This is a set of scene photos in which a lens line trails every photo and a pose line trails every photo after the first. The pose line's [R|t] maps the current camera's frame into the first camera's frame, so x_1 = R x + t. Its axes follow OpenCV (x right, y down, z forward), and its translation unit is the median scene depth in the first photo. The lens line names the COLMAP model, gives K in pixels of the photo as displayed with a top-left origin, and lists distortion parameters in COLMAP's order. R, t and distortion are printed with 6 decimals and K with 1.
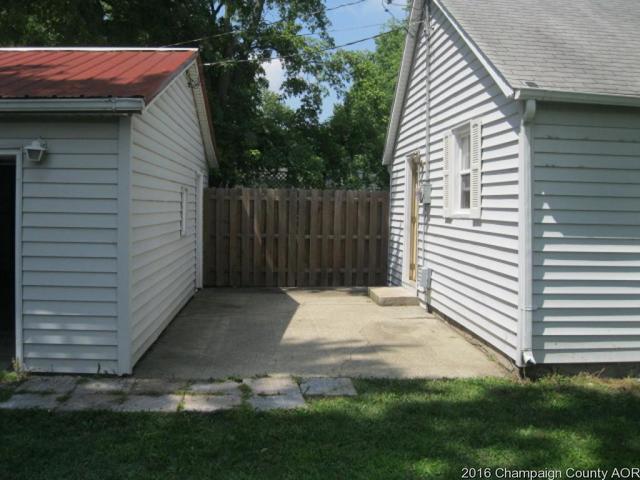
lens RADIAL K [[667.6, 0, 319.8], [0, 667.6, 238.1], [0, 0, 1]] dist [-0.116094, 0.000000]
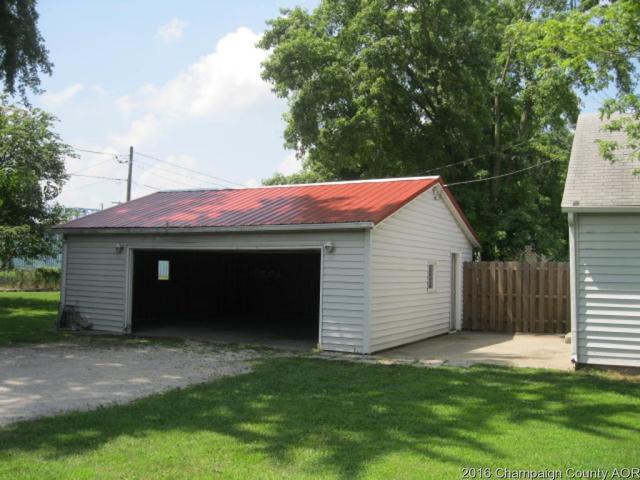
lens RADIAL K [[667.6, 0, 319.6], [0, 667.6, 239.8], [0, 0, 1]] dist [-0.116094, 0.000000]
pose [[0.859041, -0.023443, -0.511369, 0.621055], [-0.030005, 0.994928, -0.096015, 0.054401], [0.511026, 0.097825, 0.853980, -0.845238]]
